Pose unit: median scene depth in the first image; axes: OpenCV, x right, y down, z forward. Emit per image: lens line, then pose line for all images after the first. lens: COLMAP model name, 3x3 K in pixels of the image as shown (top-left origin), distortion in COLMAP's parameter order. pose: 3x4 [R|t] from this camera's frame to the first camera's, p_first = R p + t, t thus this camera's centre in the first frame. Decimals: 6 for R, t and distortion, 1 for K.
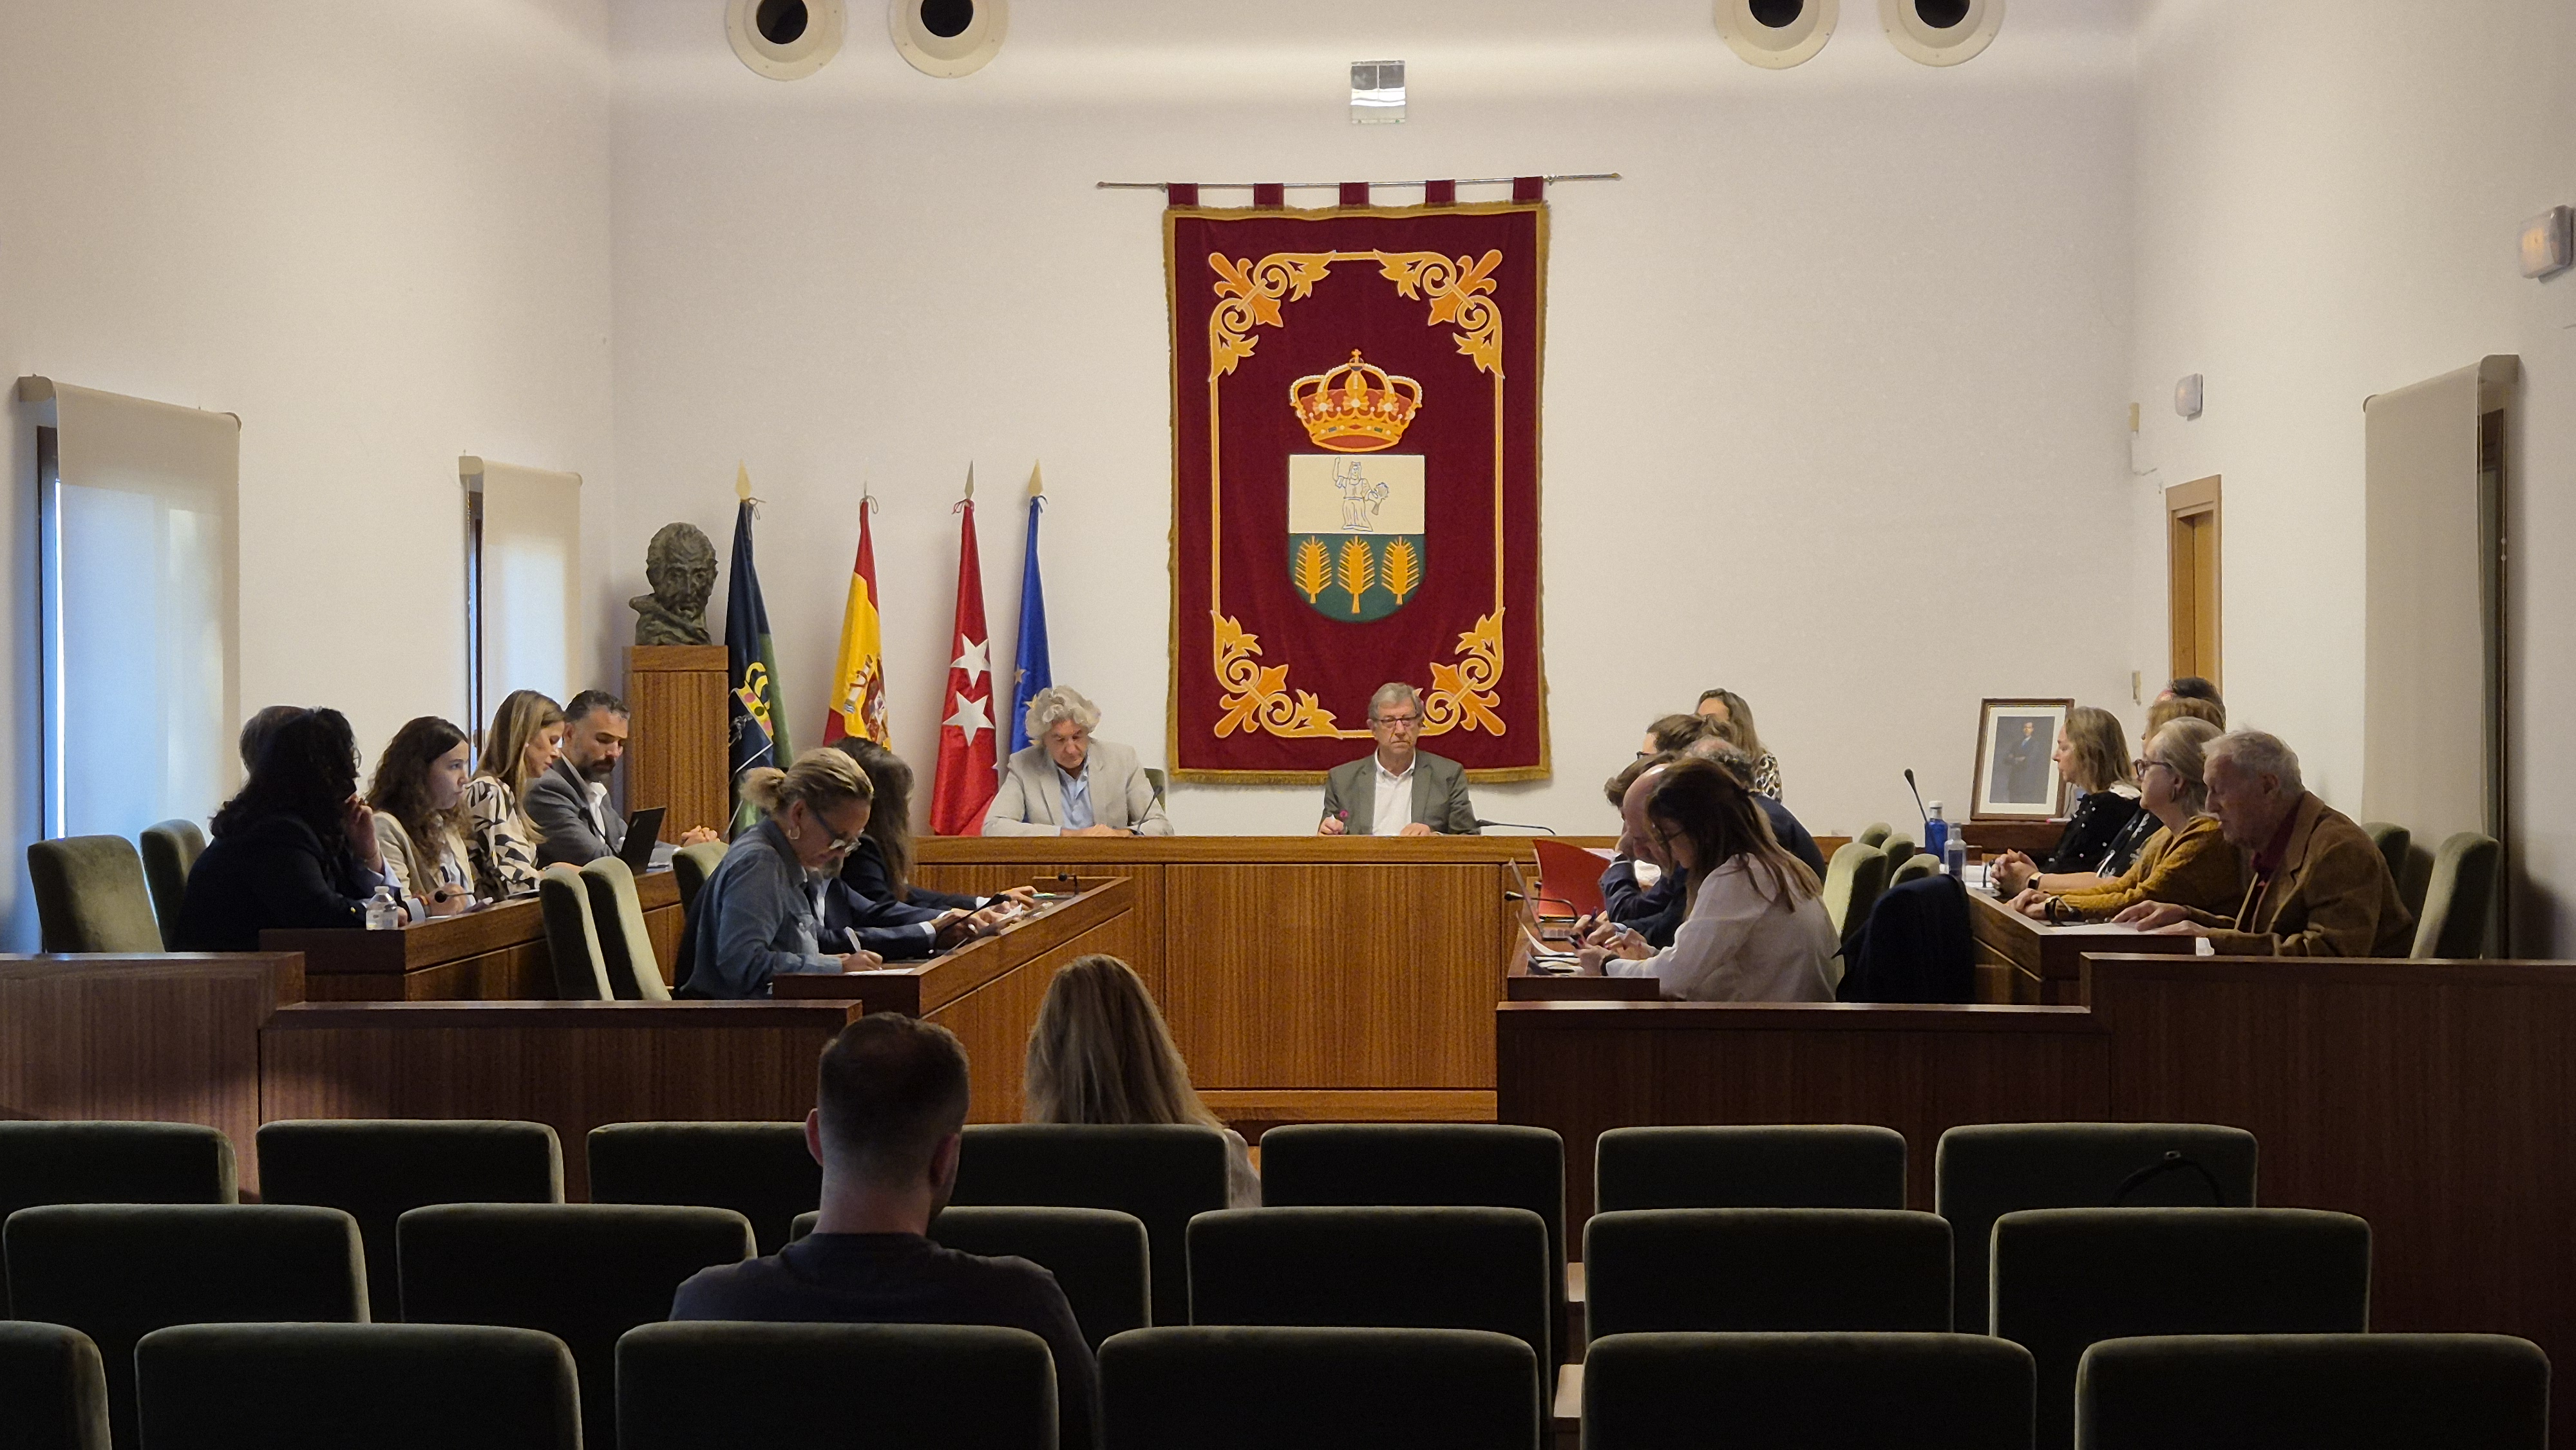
lens RADIAL K [[2674.8, 0, 1288.0], [0, 2674.8, 725.0], [0, 0, 1]] dist [0.059543, -0.006677]
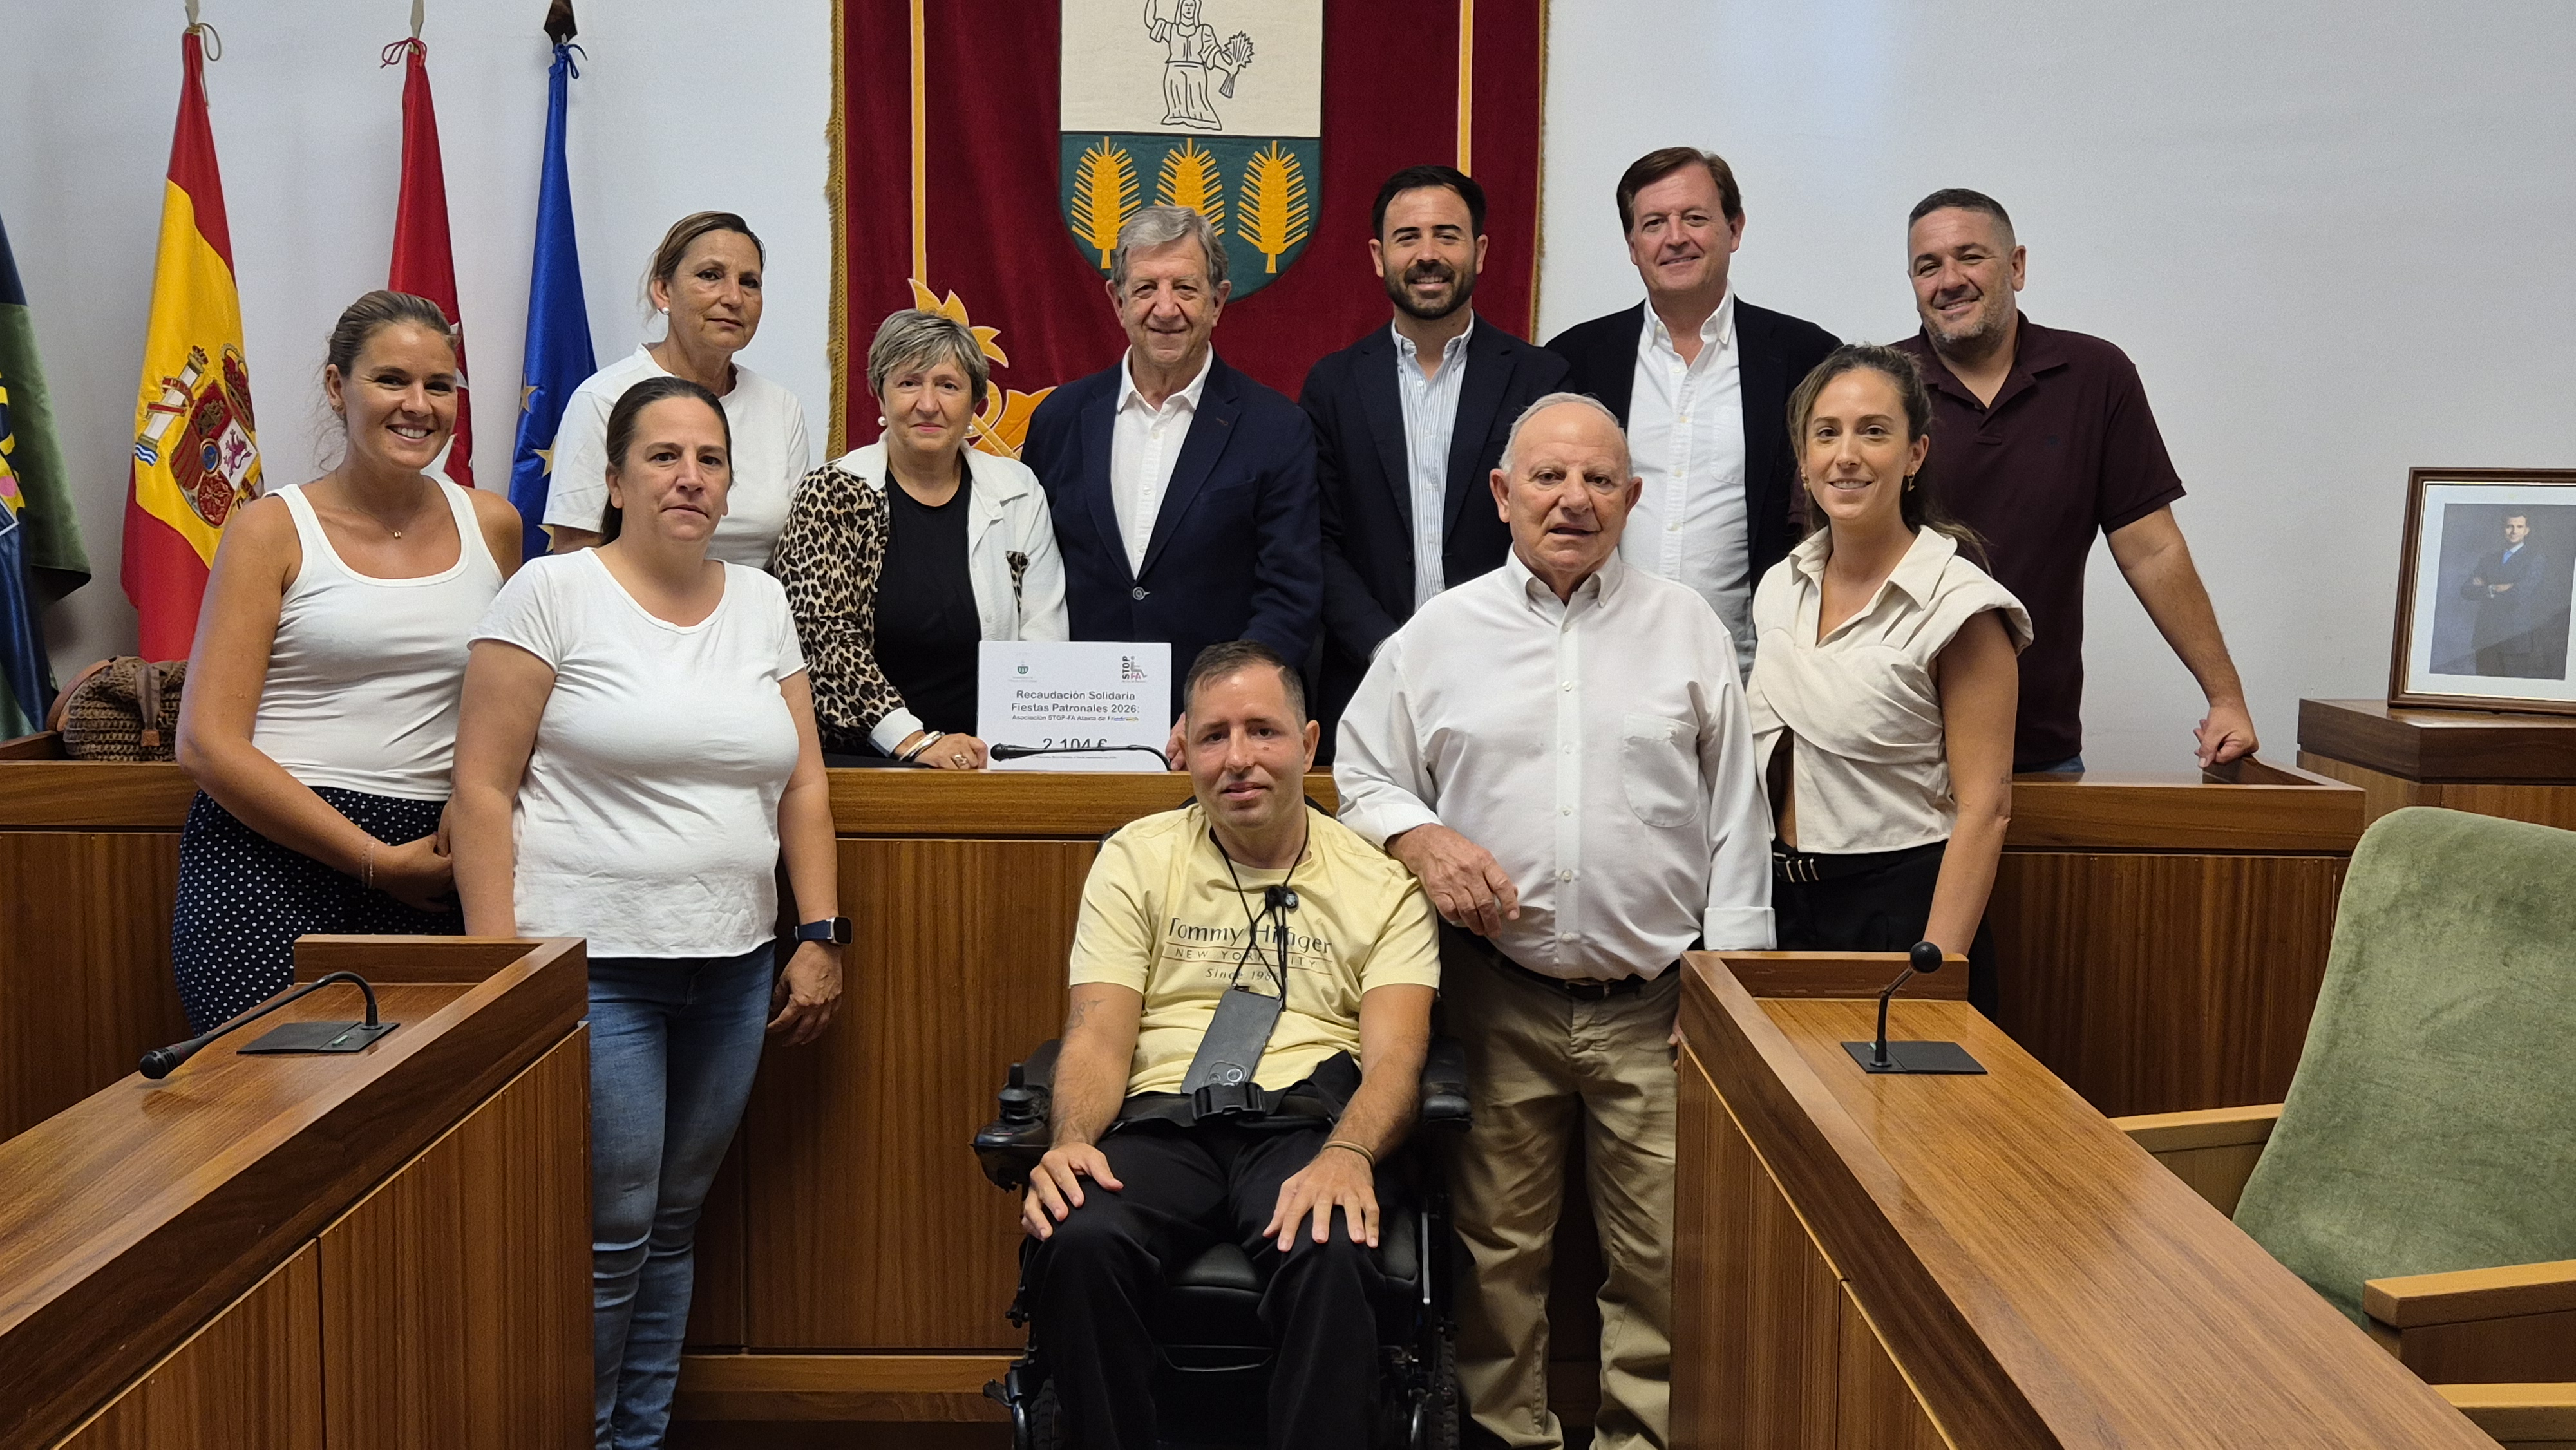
lens RADIAL K [[2674.8, 0, 1288.0], [0, 2674.8, 725.0], [0, 0, 1]] dist [0.059543, -0.006677]
pose [[0.997425, 0.007339, 0.071335, 0.008113], [-0.013694, 0.995938, 0.088999, -0.003789], [-0.070392, -0.089747, 0.993474, 0.472018]]
